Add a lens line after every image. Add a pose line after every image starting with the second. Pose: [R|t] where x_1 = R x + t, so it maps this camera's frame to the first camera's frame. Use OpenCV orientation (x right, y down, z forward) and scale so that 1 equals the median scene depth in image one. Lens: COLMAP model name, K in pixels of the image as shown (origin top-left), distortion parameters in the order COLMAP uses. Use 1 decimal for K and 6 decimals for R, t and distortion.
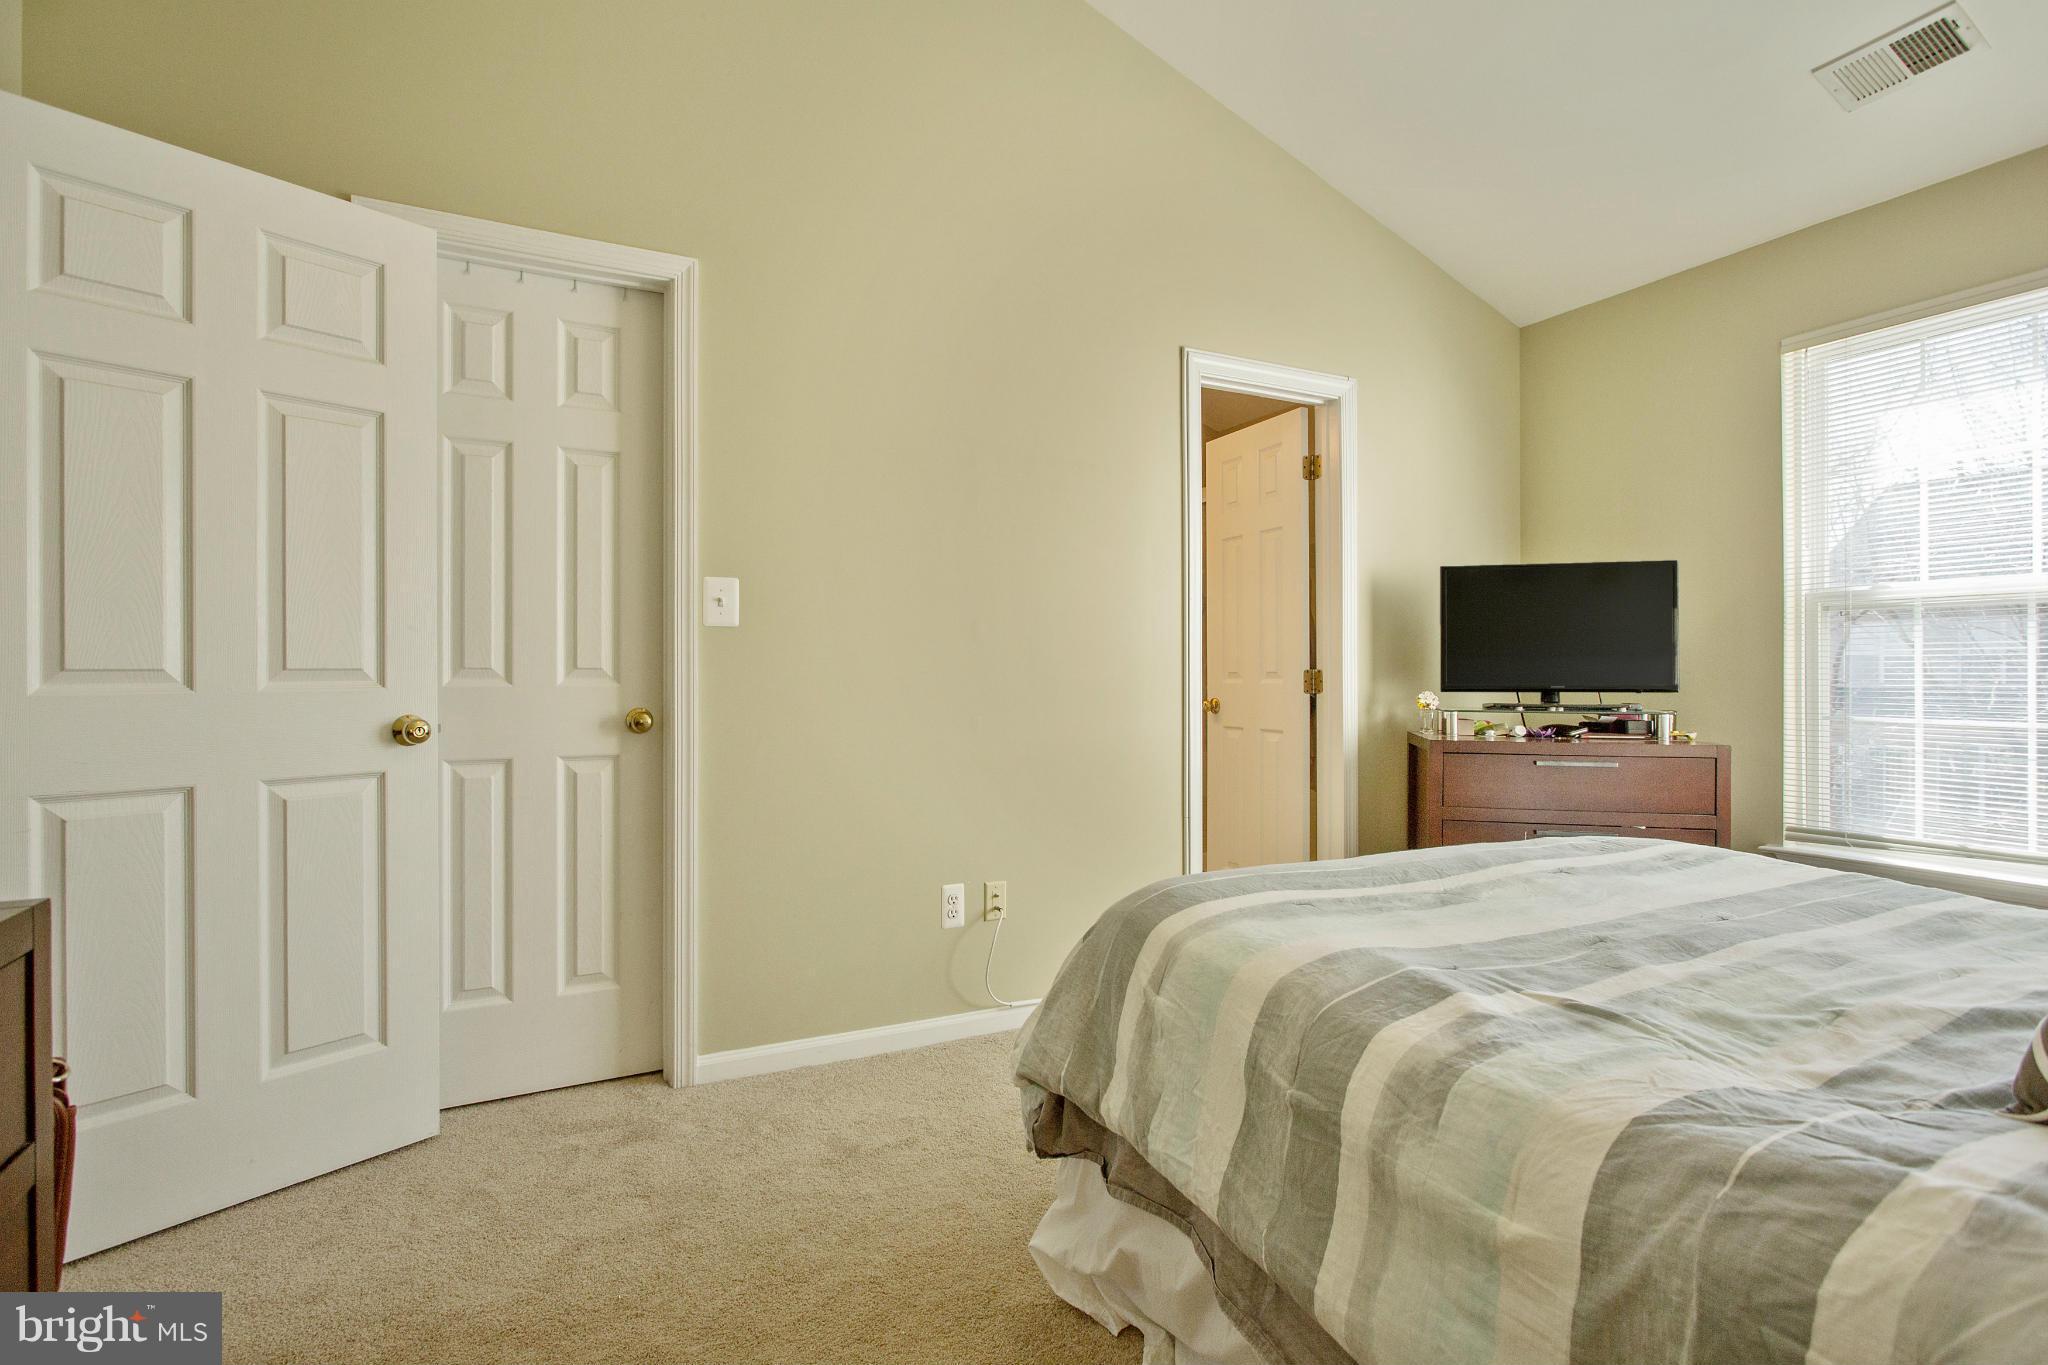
lens RADIAL K [[966.4, 0, 1018.7], [0, 966.4, 672.0], [0, 0, 1]] dist [-0.002353, 0.000100]
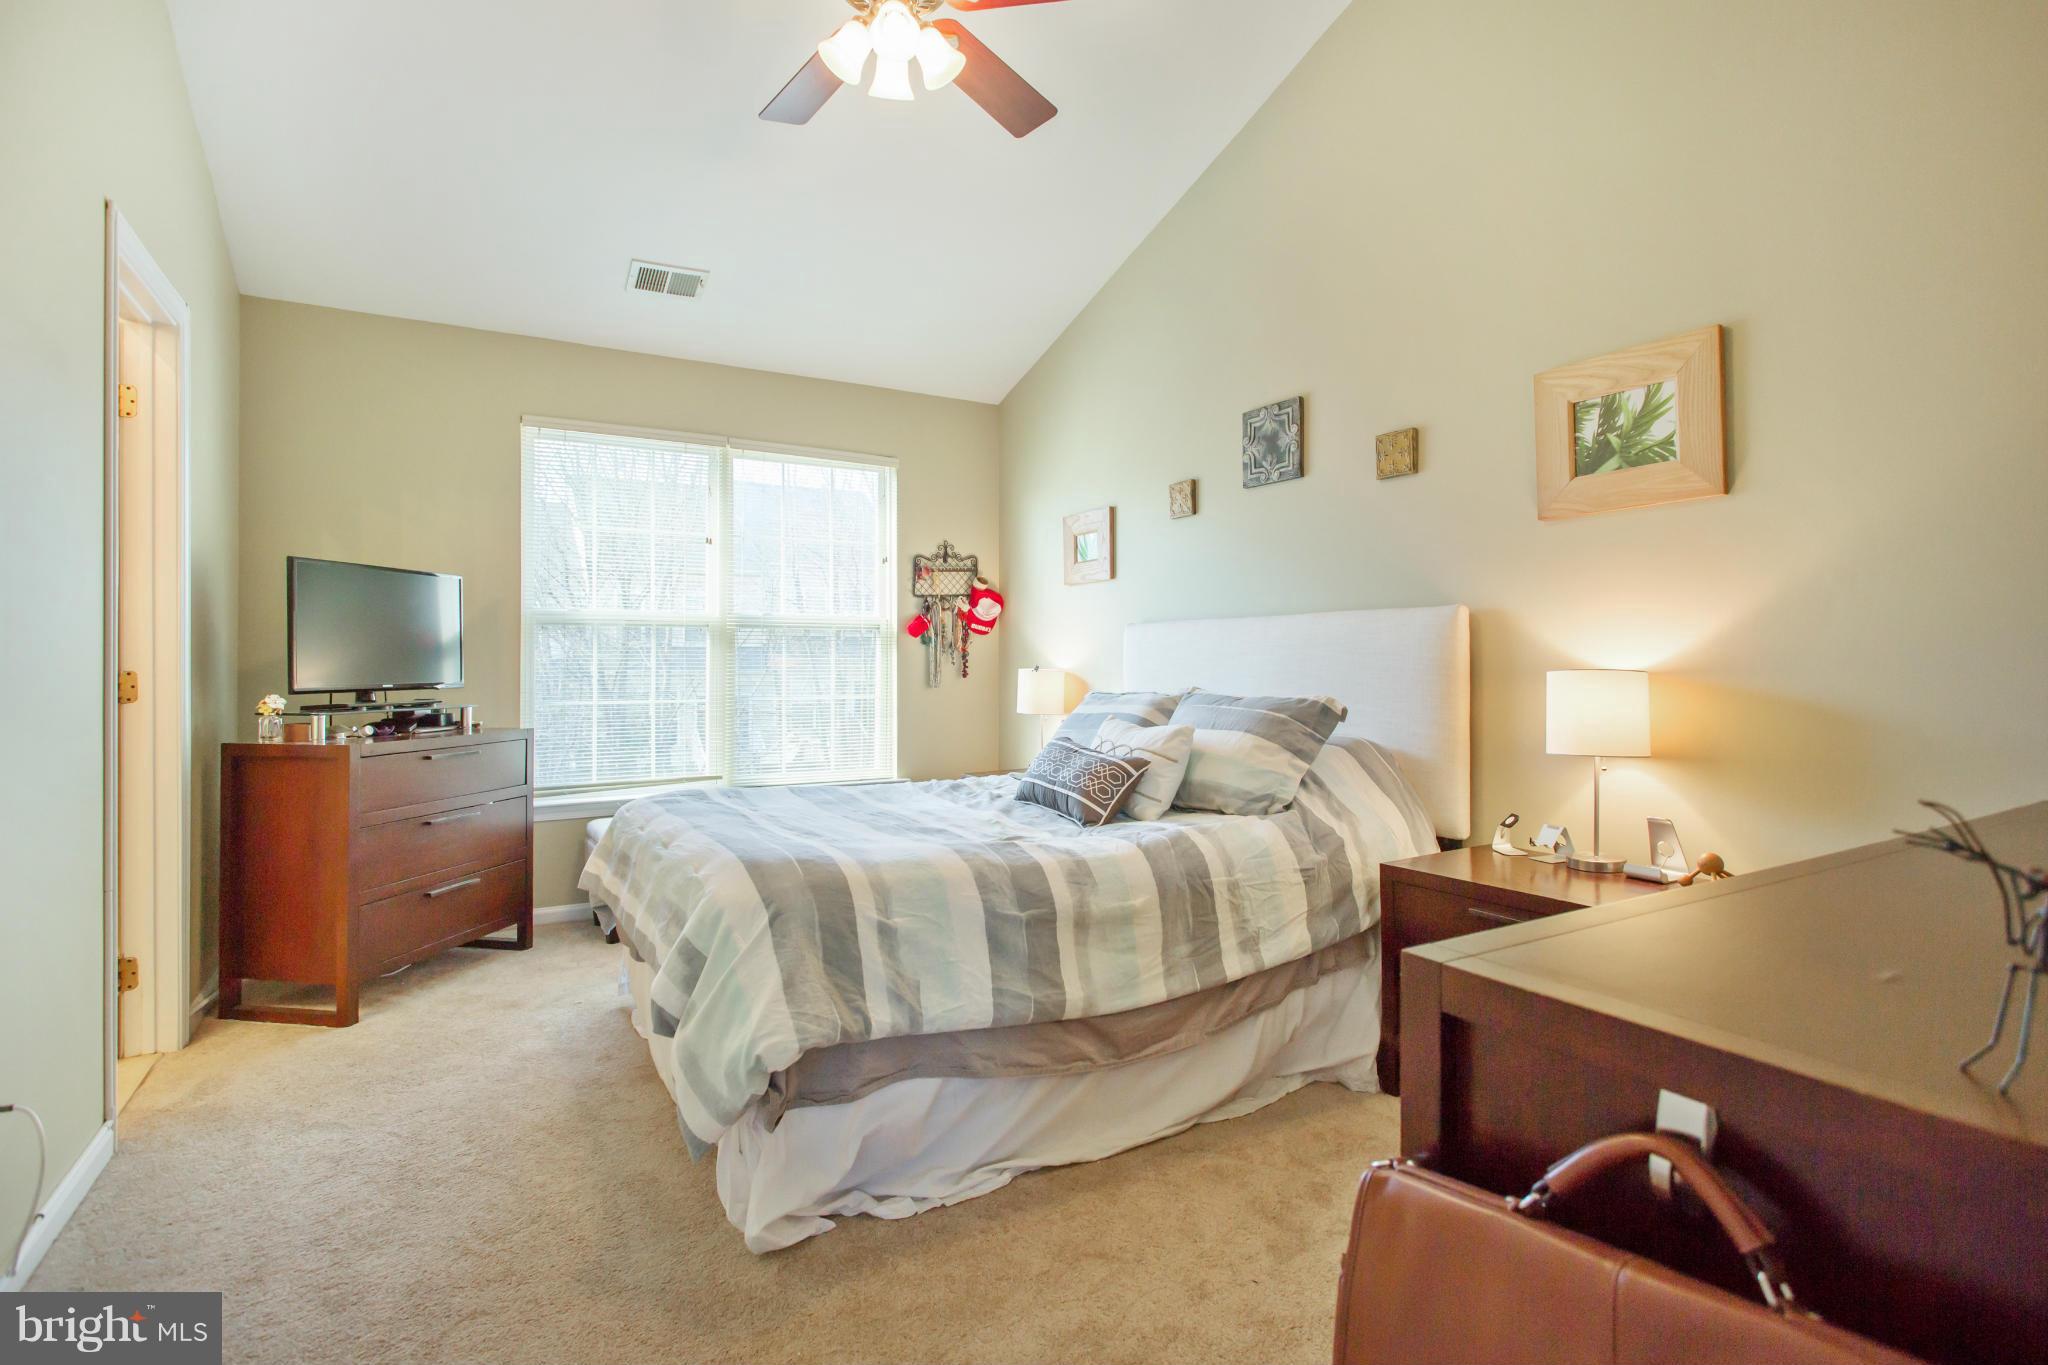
lens RADIAL K [[966.4, 0, 1018.7], [0, 966.4, 672.0], [0, 0, 1]] dist [-0.002353, 0.000100]
pose [[-0.037122, -0.007278, 0.999284, -0.639208], [0.001022, 0.999973, 0.007321, -0.010705], [-0.999310, 0.001293, -0.037113, 0.458030]]
